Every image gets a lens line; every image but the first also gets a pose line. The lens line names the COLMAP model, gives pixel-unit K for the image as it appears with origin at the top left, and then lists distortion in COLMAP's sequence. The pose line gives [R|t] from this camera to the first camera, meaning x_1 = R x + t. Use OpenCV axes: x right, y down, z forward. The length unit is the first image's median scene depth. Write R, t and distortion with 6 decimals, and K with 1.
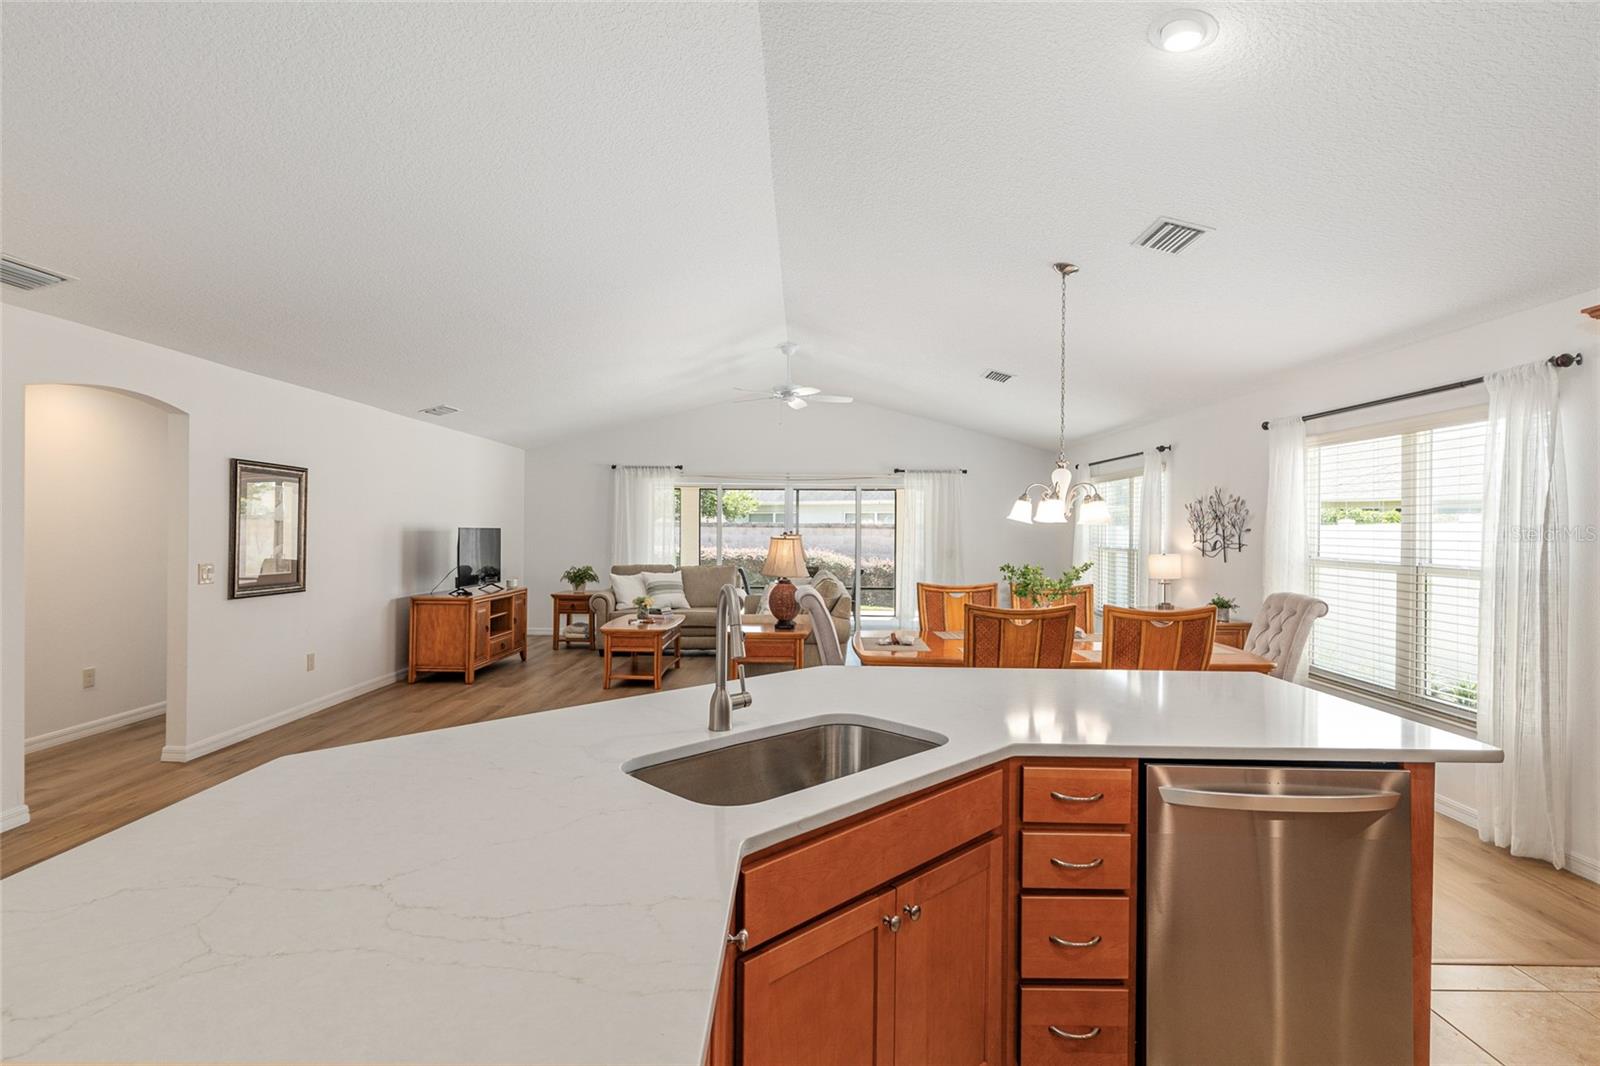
lens RADIAL K [[794.2, 0, 800.8], [0, 794.2, 531.0], [0, 0, 1]] dist [-0.003162, -0.000577]
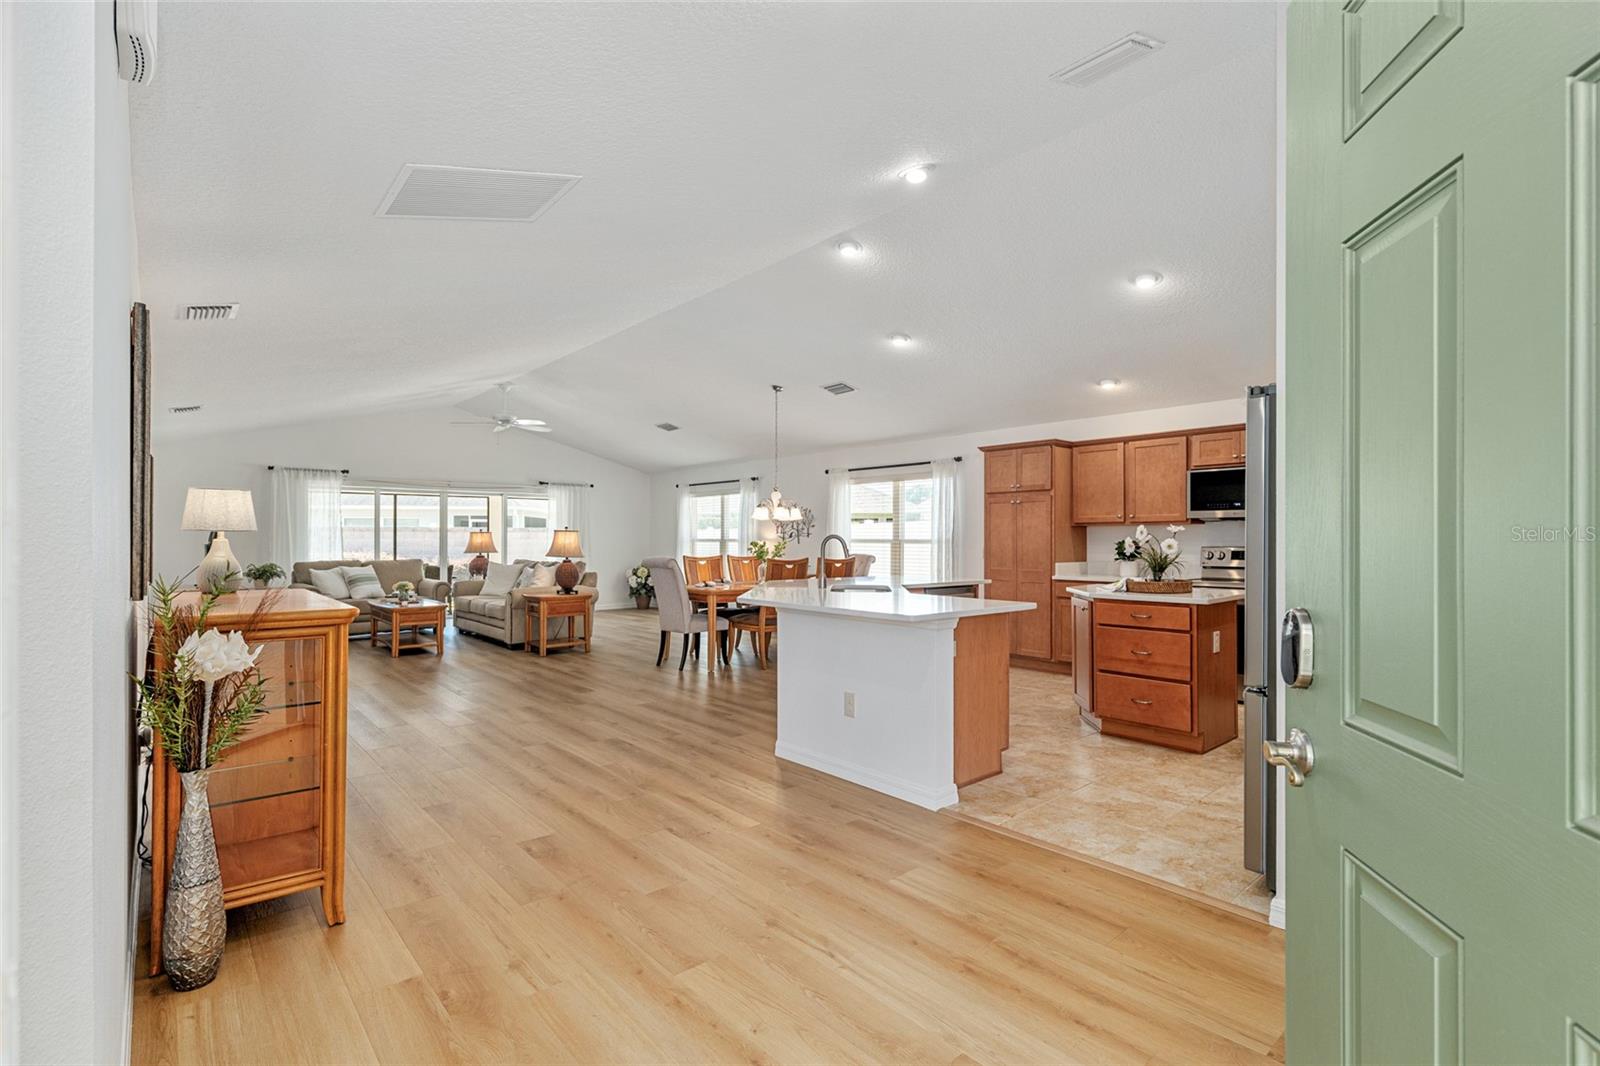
lens RADIAL K [[726.8, 0, 801.0], [0, 726.8, 541.9], [0, 0, 1]] dist [0.001994, -0.000833]
pose [[0.749963, -0.011406, 0.661382, -0.555182], [0.008152, 0.999935, 0.008000, 0.021188], [-0.661430, -0.000608, 0.750007, -0.257578]]
